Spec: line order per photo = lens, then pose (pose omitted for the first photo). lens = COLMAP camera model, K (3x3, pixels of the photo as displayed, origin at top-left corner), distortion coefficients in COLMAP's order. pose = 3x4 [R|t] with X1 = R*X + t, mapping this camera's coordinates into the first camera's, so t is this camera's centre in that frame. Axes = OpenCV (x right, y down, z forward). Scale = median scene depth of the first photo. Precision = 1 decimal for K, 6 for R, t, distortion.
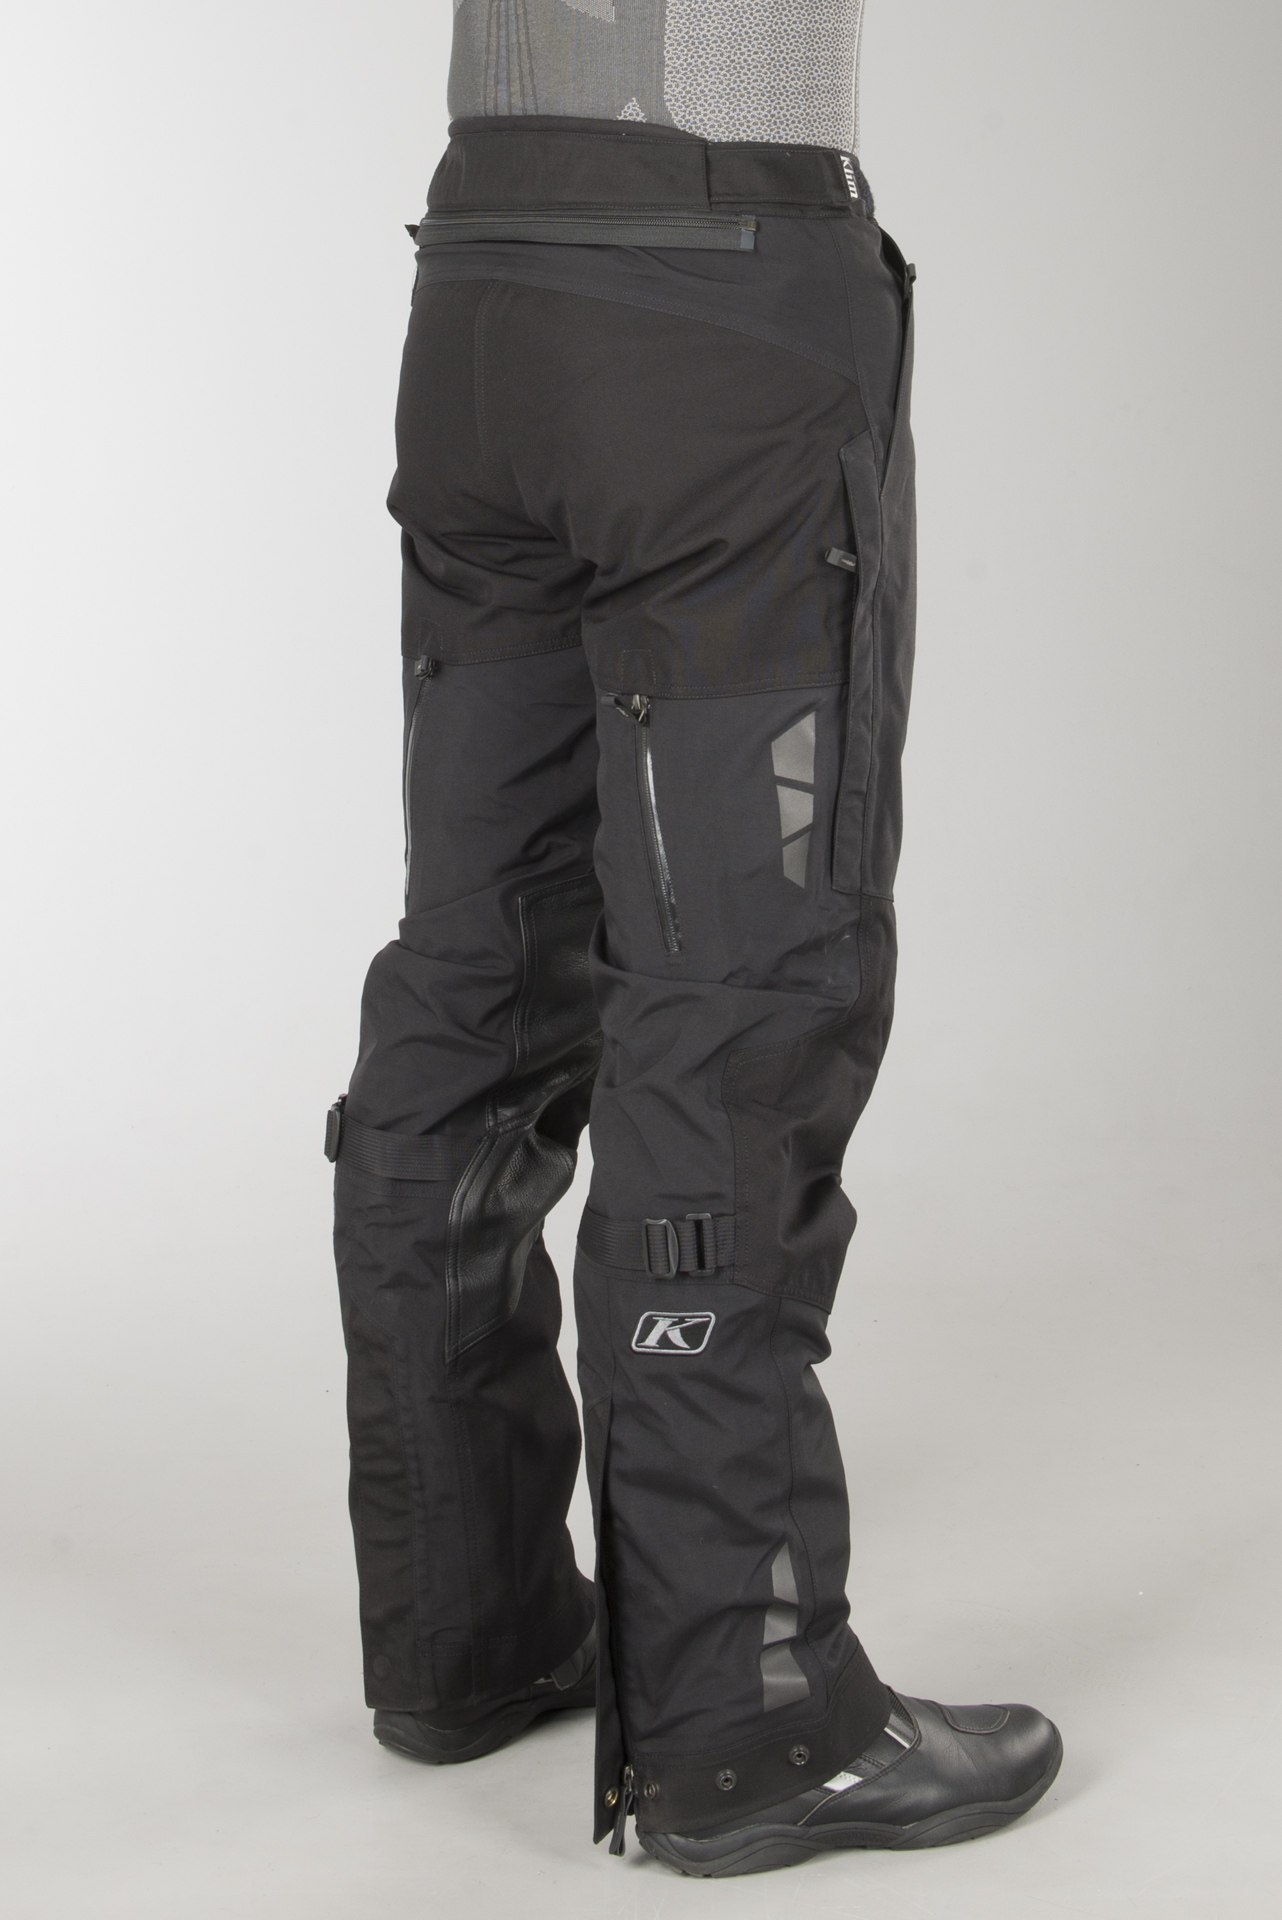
lens RADIAL K [[1908.1, 0, 662.5], [0, 1908.1, 907.5], [0, 0, 1]] dist [0.056375, 0.000000]
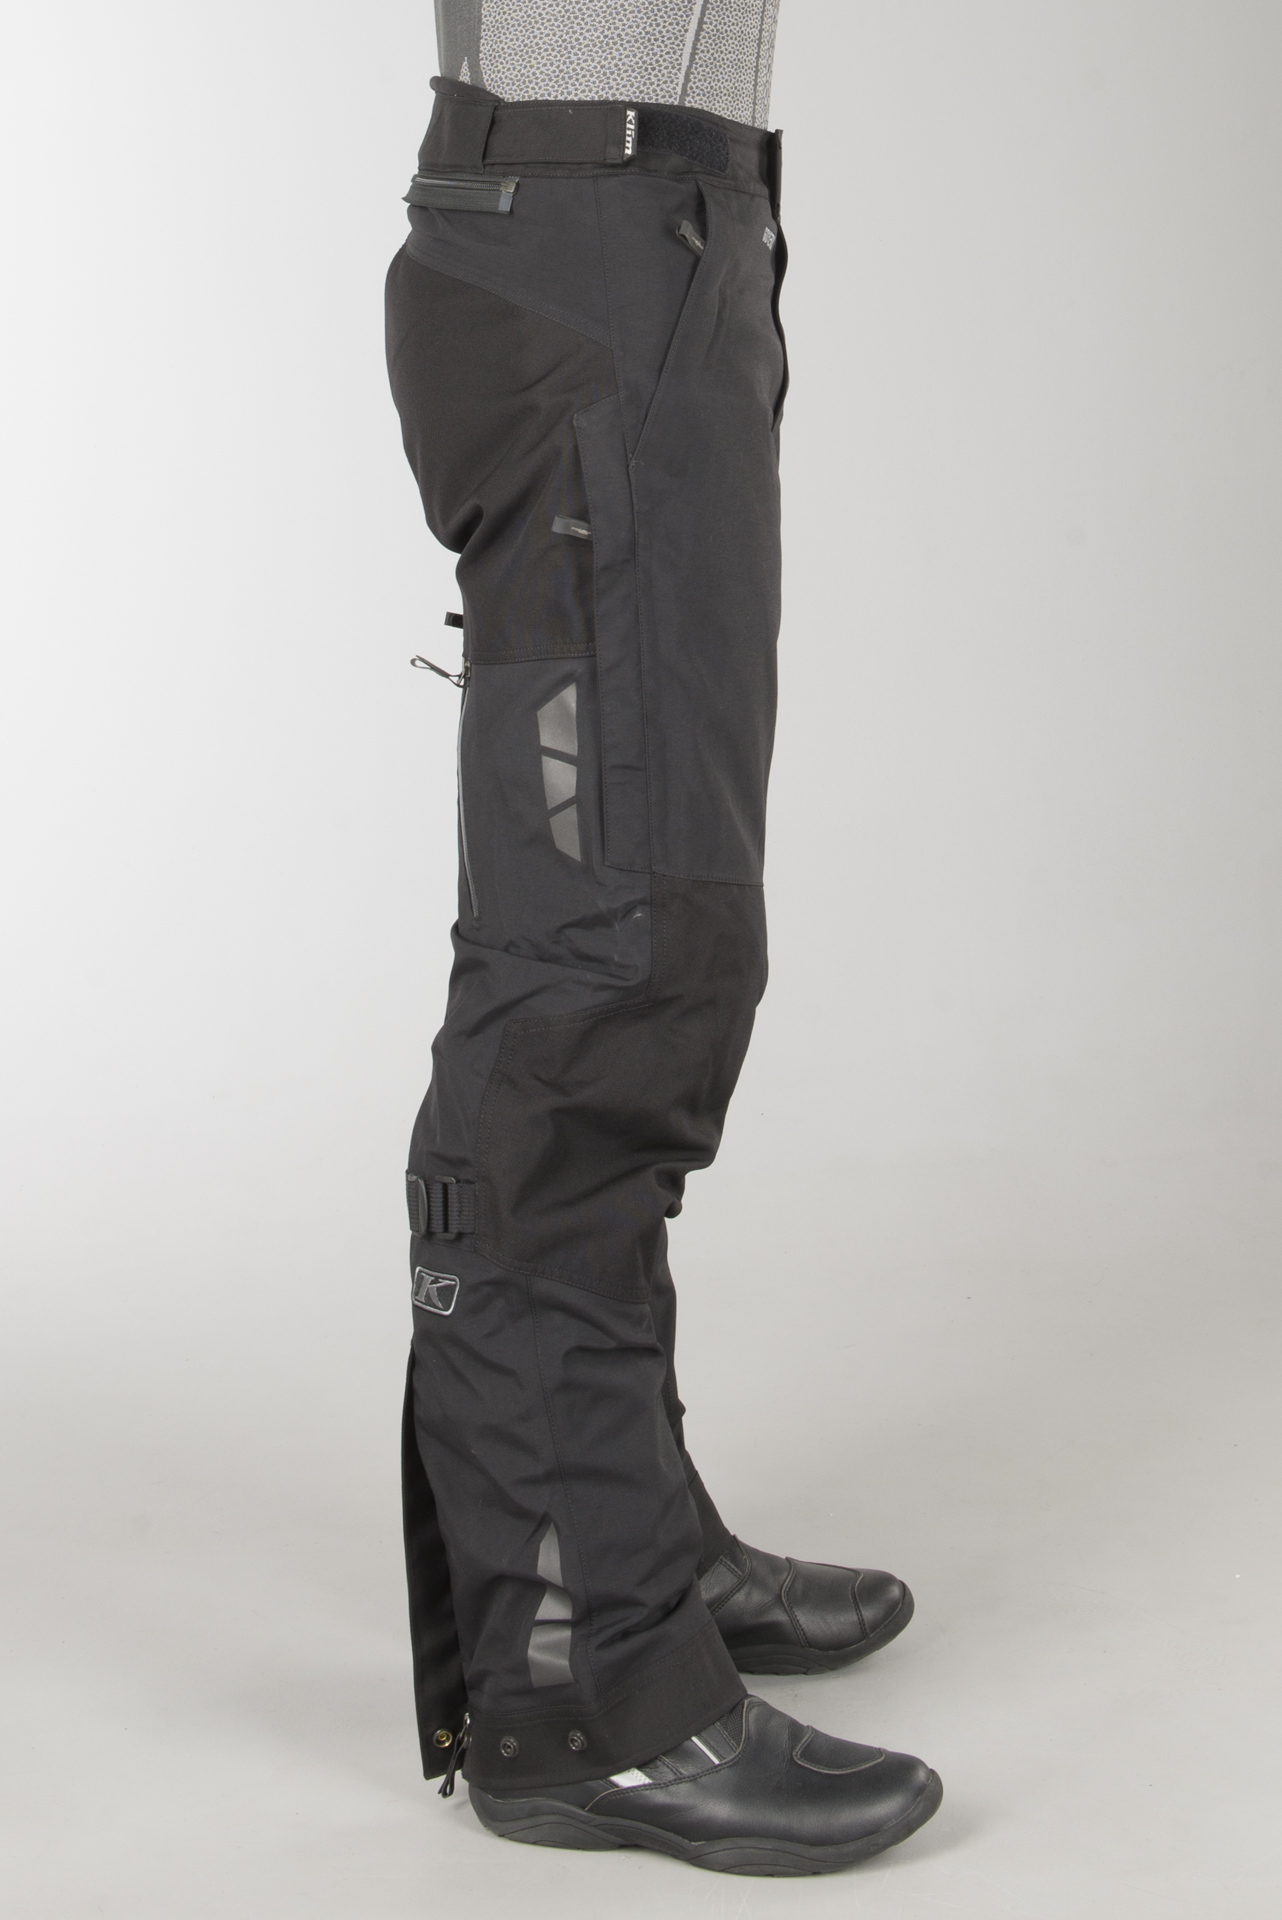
lens RADIAL K [[1908.1, 0, 677.2], [0, 1908.1, 853.9], [0, 0, 1]] dist [0.056375, 0.000000]
pose [[0.932615, 0.084294, -0.350890, 0.463438], [-0.081147, 0.996421, 0.023693, -0.041302], [0.351631, 0.006377, 0.936117, 0.102740]]
